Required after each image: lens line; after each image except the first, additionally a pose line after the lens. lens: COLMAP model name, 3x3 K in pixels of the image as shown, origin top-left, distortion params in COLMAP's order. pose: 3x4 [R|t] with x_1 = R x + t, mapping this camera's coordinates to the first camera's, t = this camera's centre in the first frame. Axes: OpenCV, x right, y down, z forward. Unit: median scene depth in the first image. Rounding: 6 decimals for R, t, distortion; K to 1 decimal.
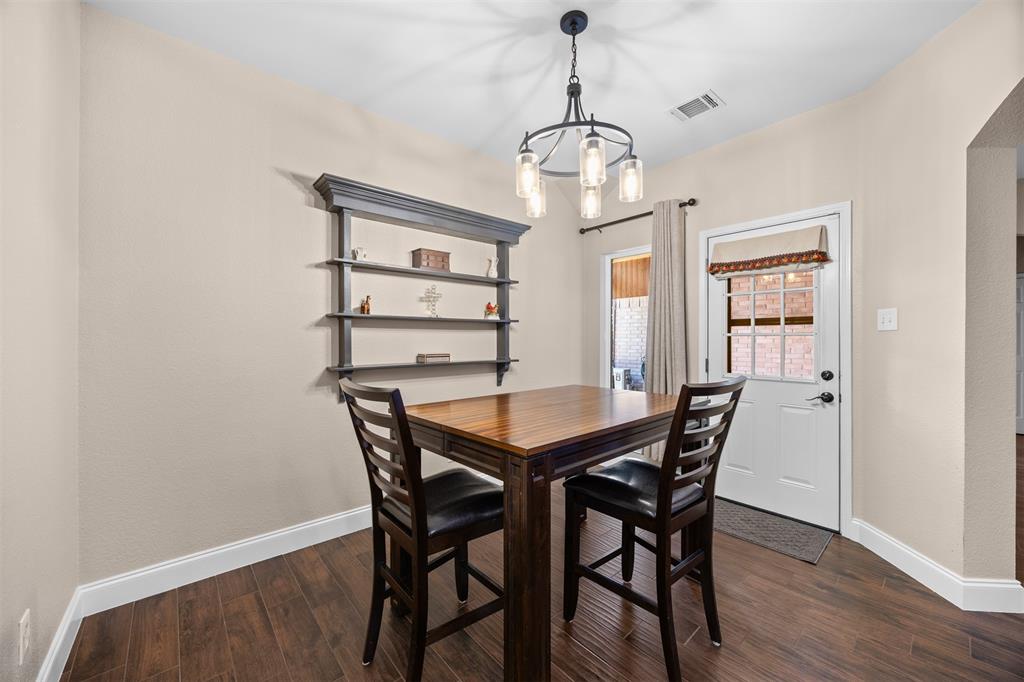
lens RADIAL K [[395.9, 0, 511.7], [0, 395.9, 341.7], [0, 0, 1]] dist [-0.001937, -0.000969]
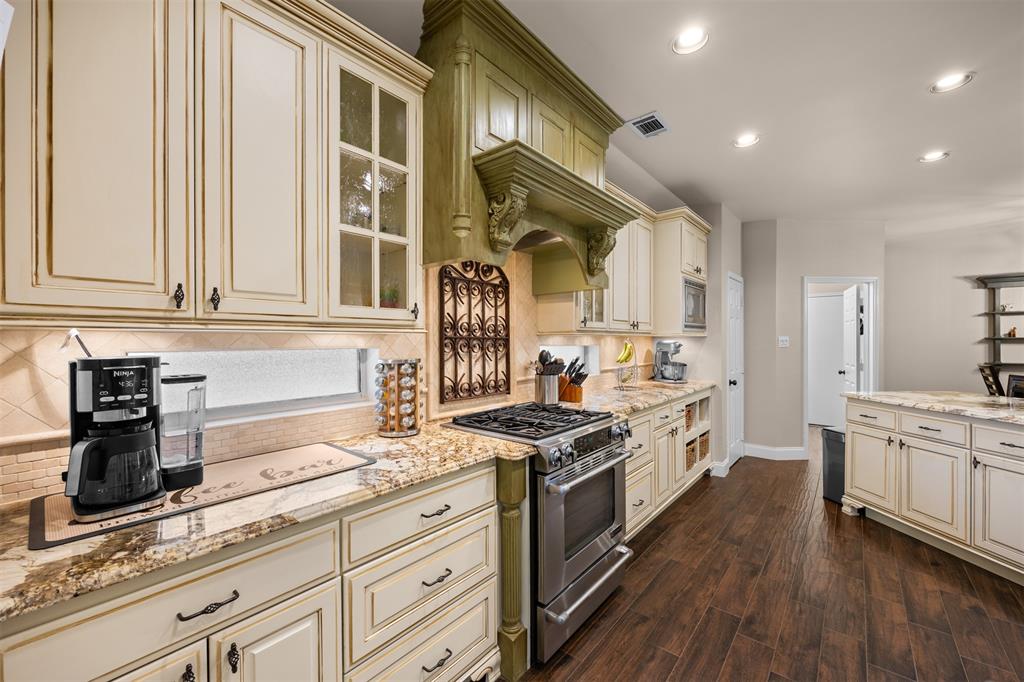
lens RADIAL K [[395.9, 0, 504.6], [0, 395.9, 342.4], [0, 0, 1]] dist [-0.001937, -0.000969]
pose [[0.182680, -0.002141, -0.983170, 1.090264], [-0.015460, 0.999868, -0.005050, 0.006082], [0.983051, 0.016122, 0.182623, -1.833661]]
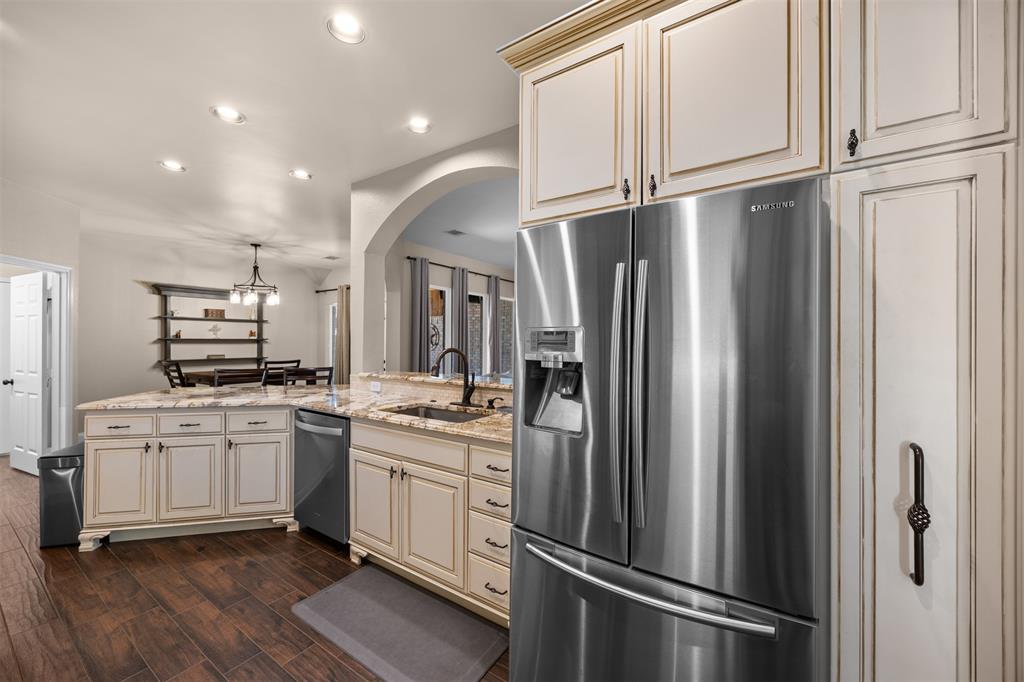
lens RADIAL K [[395.9, 0, 519.7], [0, 395.9, 340.9], [0, 0, 1]] dist [-0.001937, -0.000969]
pose [[0.948289, -0.004930, 0.317370, 0.811063], [0.010138, 0.999840, -0.014759, 0.003149], [-0.317246, 0.017214, 0.948187, -1.874617]]
